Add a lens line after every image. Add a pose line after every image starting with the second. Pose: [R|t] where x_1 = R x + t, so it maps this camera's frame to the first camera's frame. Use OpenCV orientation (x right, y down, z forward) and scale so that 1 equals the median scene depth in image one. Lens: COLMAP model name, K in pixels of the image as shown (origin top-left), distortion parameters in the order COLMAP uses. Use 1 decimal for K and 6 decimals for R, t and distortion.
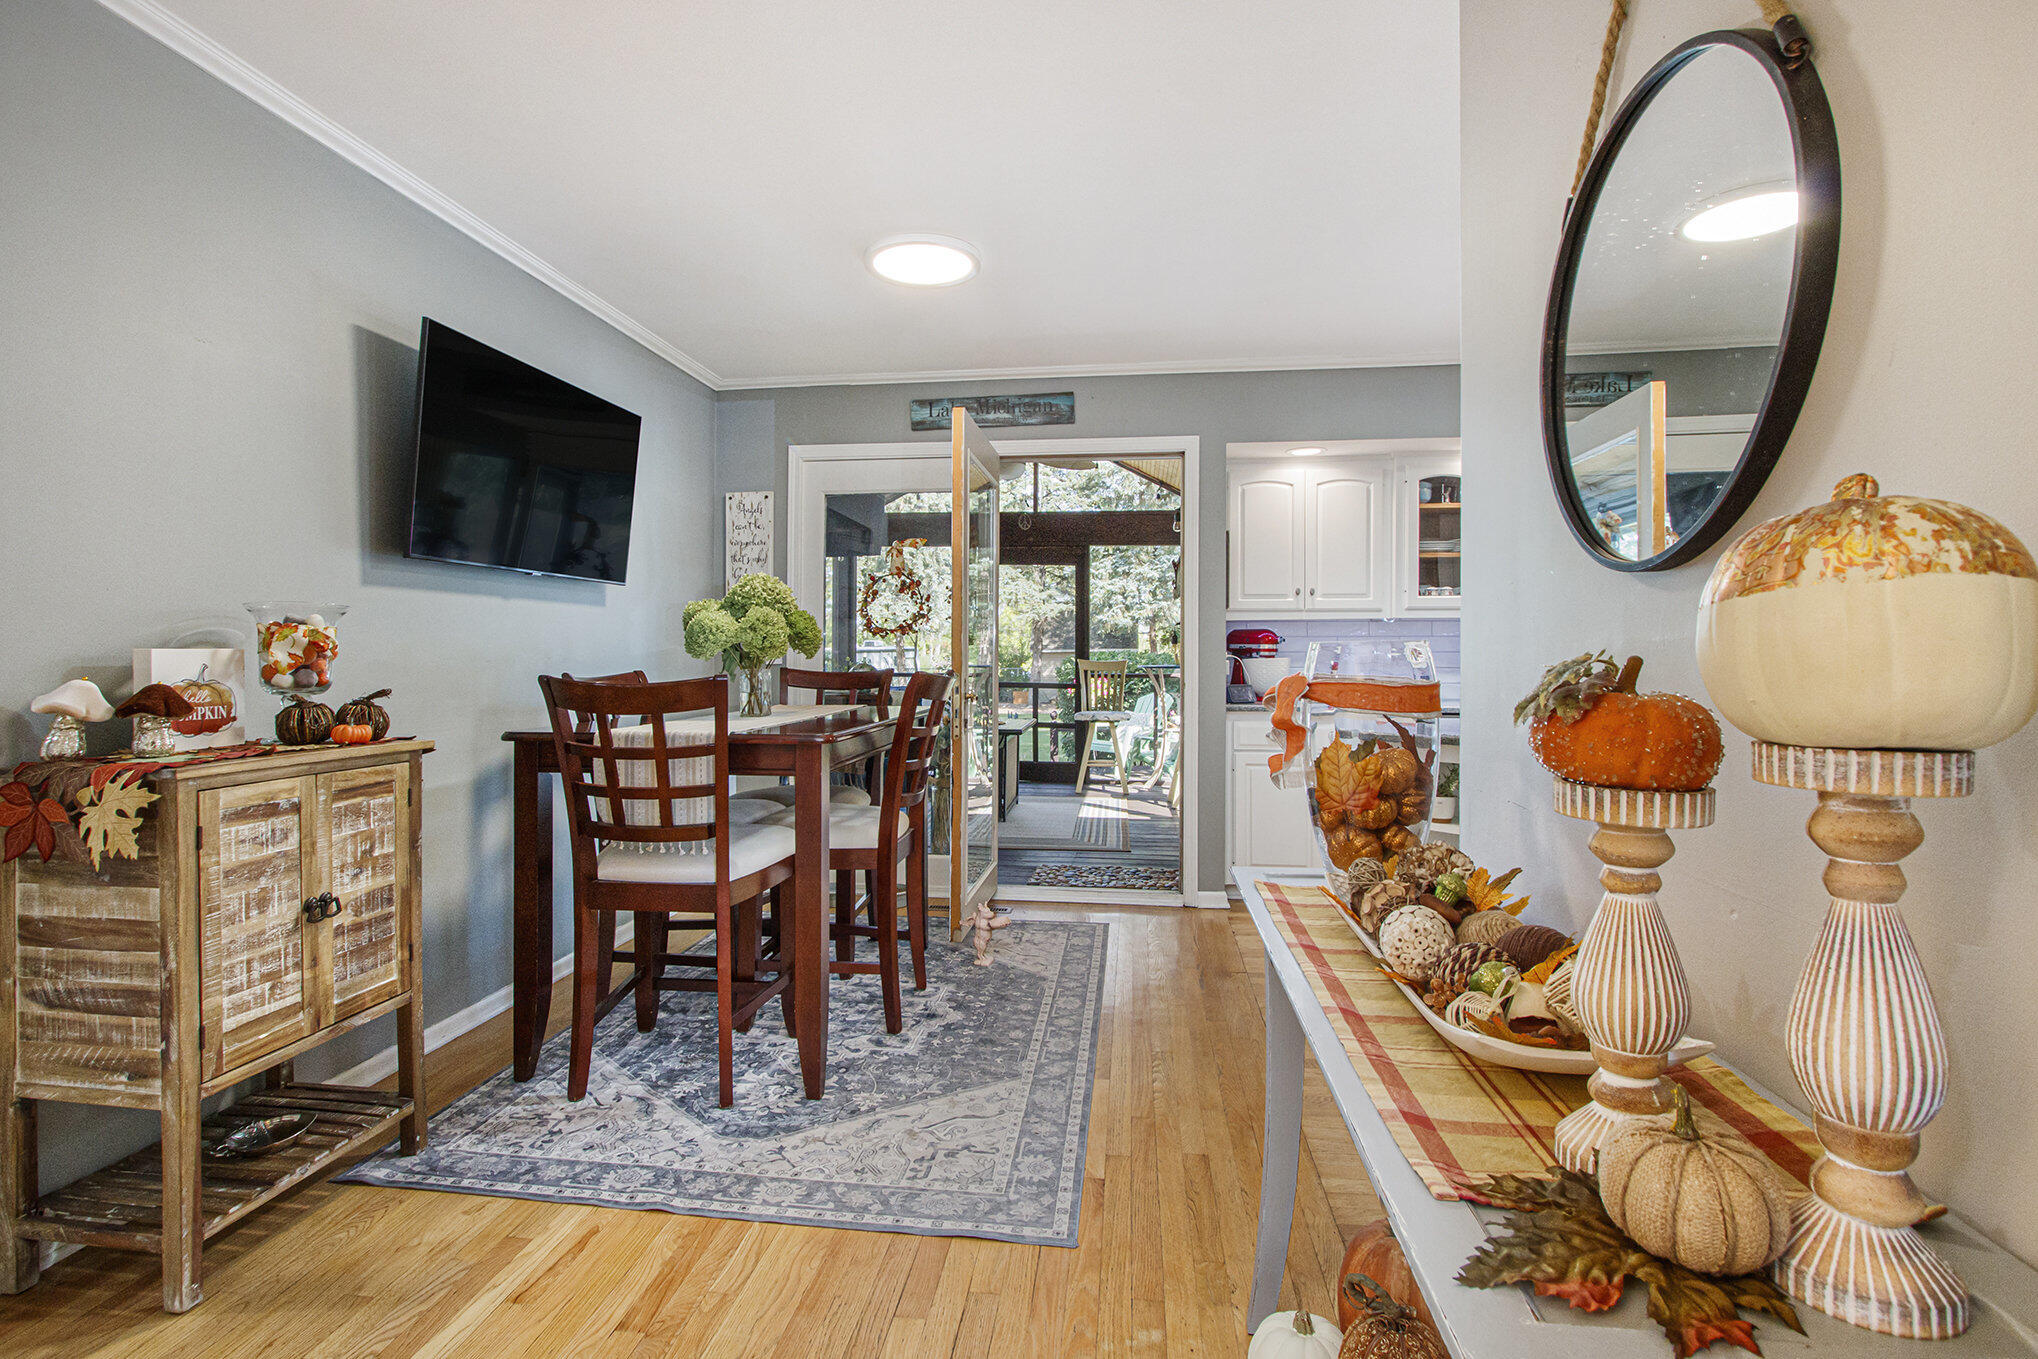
lens RADIAL K [[988.3, 0, 1014.4], [0, 988.3, 640.6], [0, 0, 1]] dist [-0.014048, -0.002043]
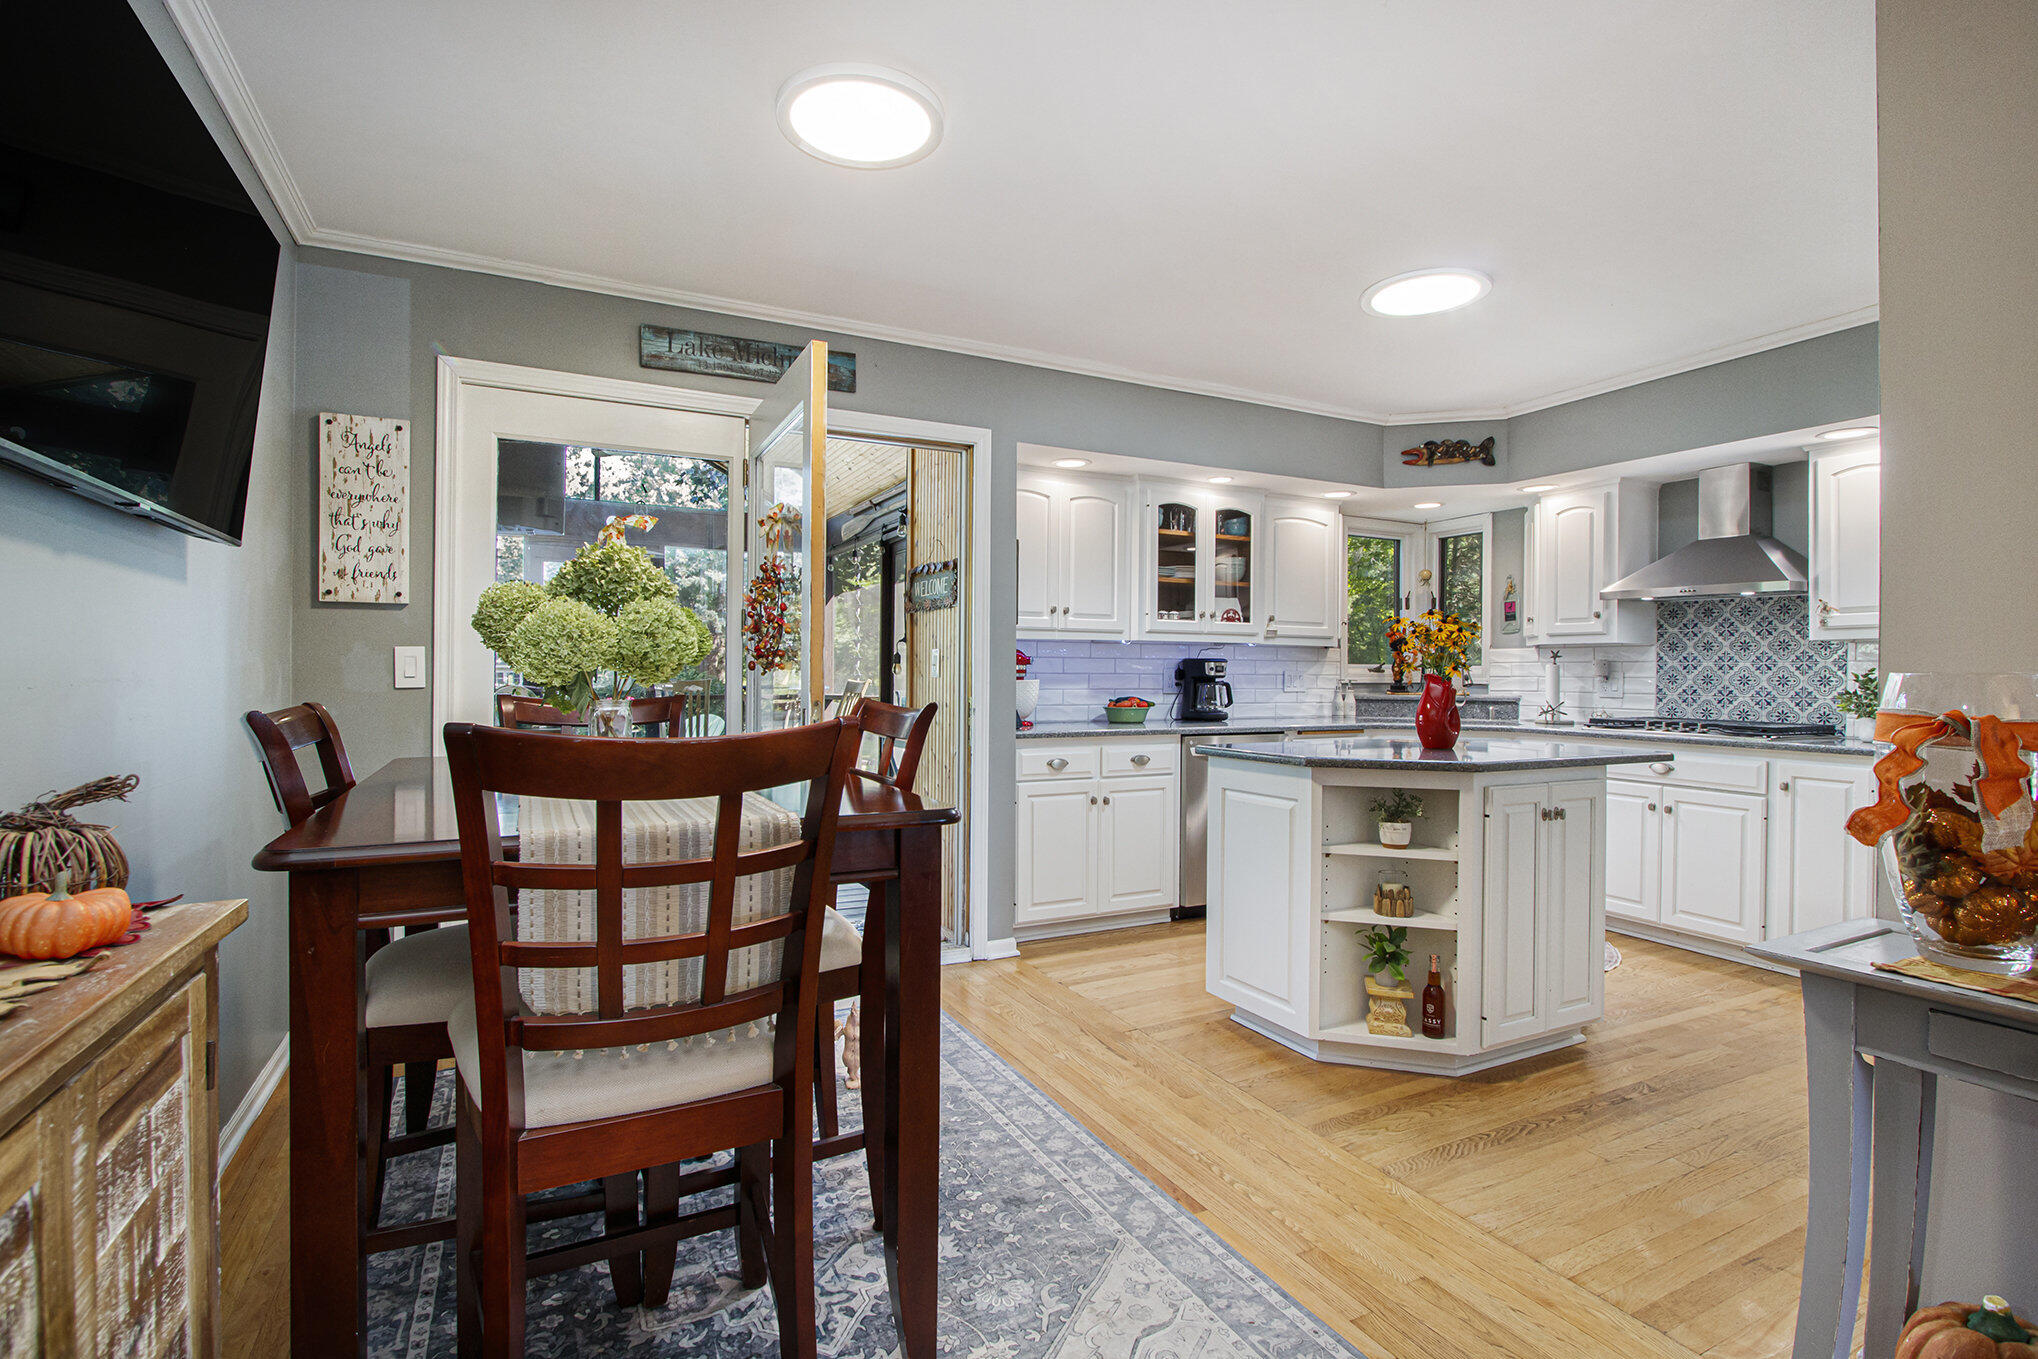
lens RADIAL K [[956.7, 0, 1016.4], [0, 956.7, 674.3], [0, 0, 1]] dist [-0.016262, 0.001045]
pose [[0.829752, 0.006776, 0.558091, -0.363218], [-0.016234, 0.999796, 0.011998, 0.002605], [-0.557896, -0.019016, 0.829693, 0.352688]]
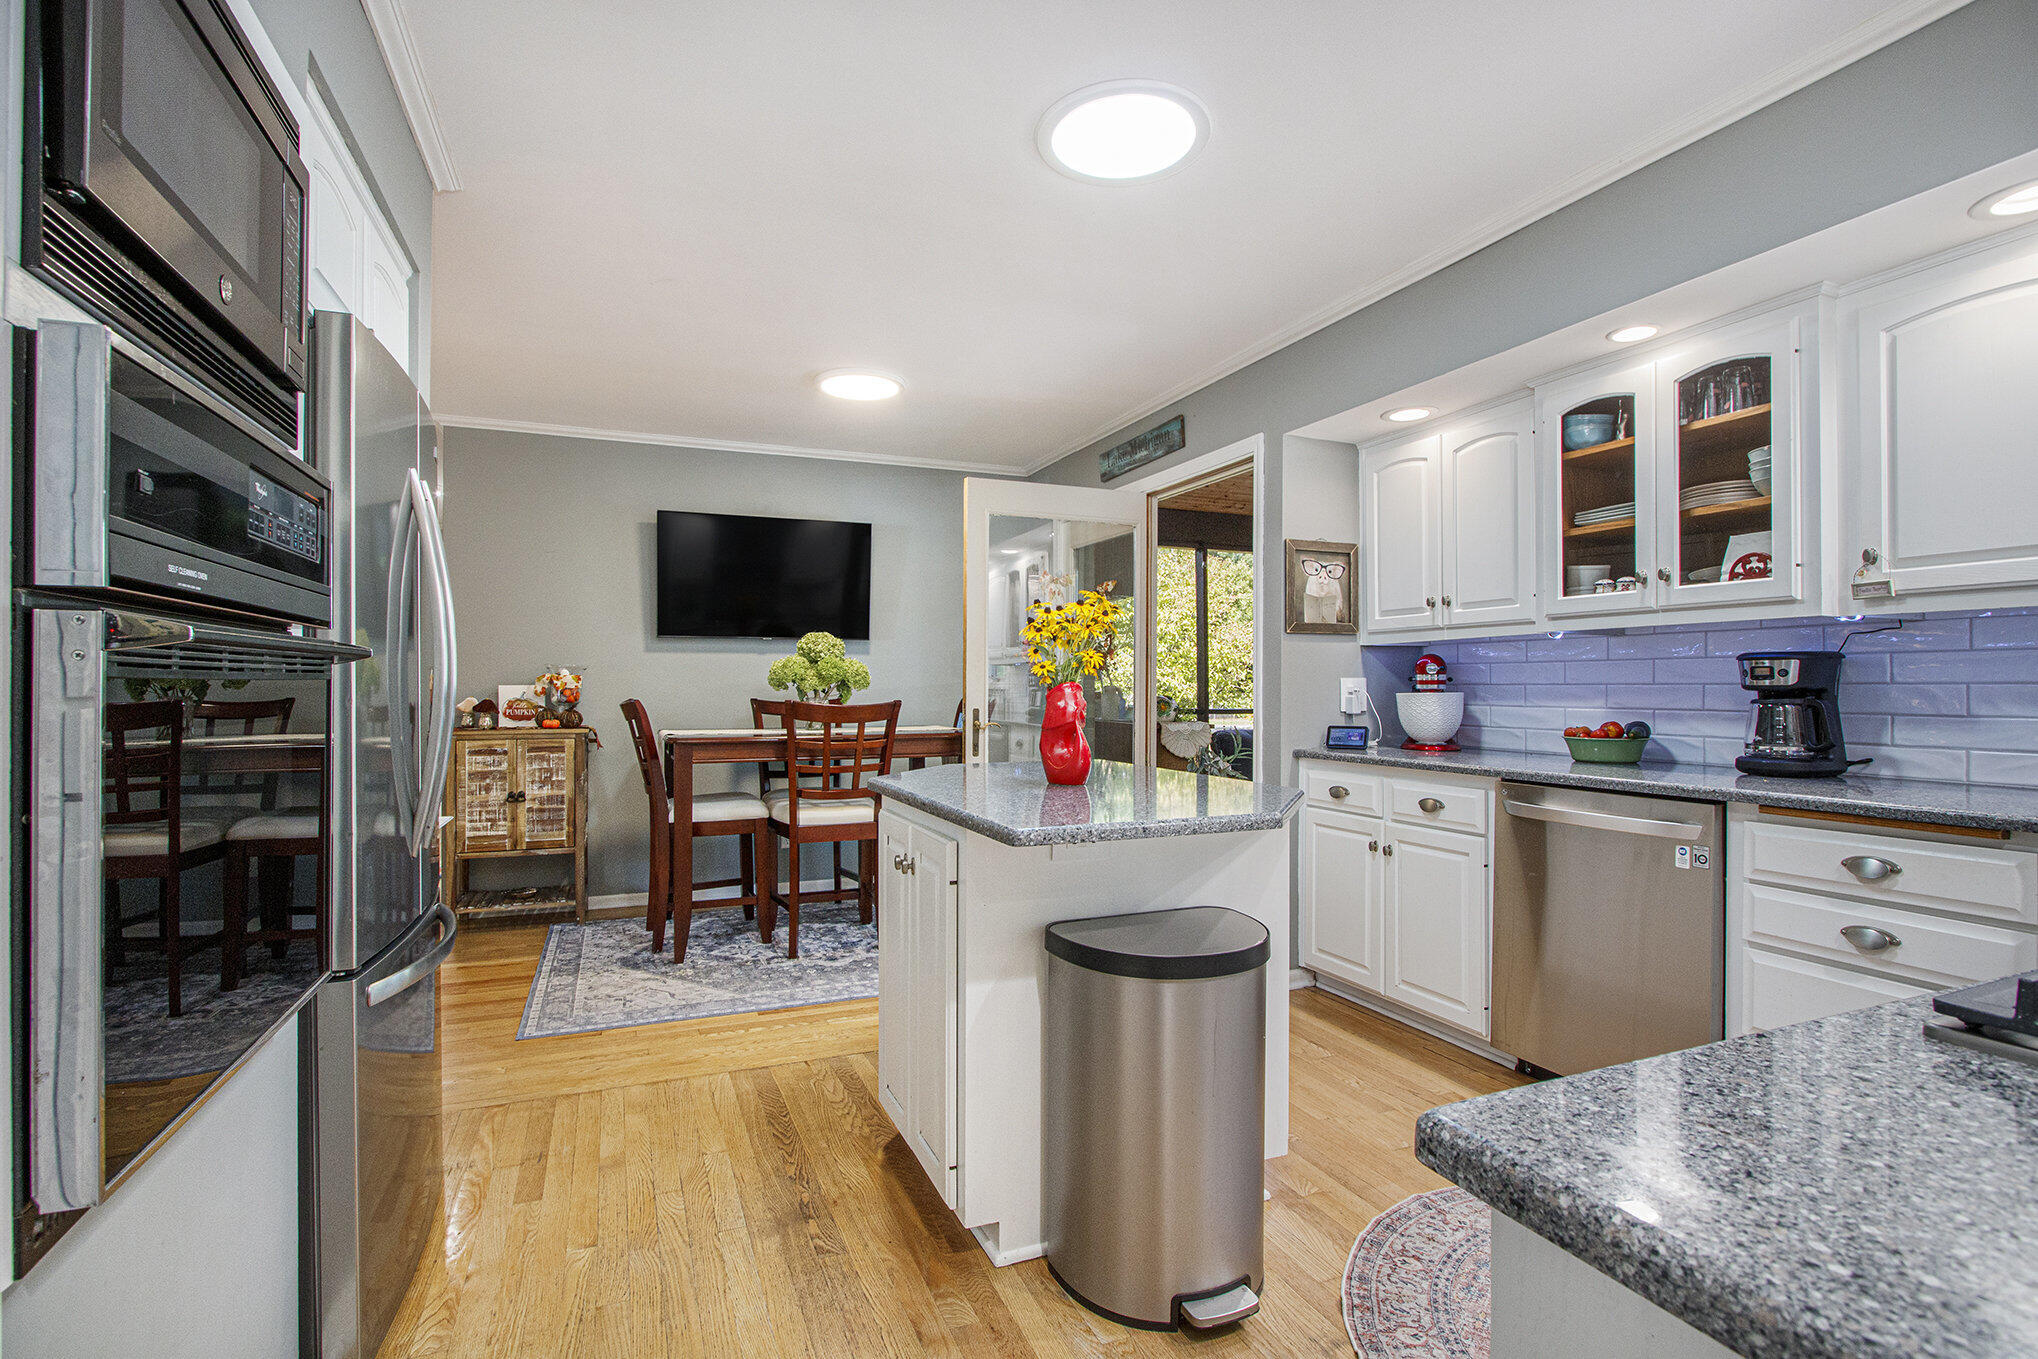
lens RADIAL K [[956.7, 0, 988.0], [0, 956.7, 677.8], [0, 0, 1]] dist [-0.016262, 0.001045]
pose [[0.486826, -0.006364, -0.873476, 1.045563], [0.012911, 0.999917, -0.000090, 0.003151], [0.873404, -0.011234, 0.486867, 0.510045]]
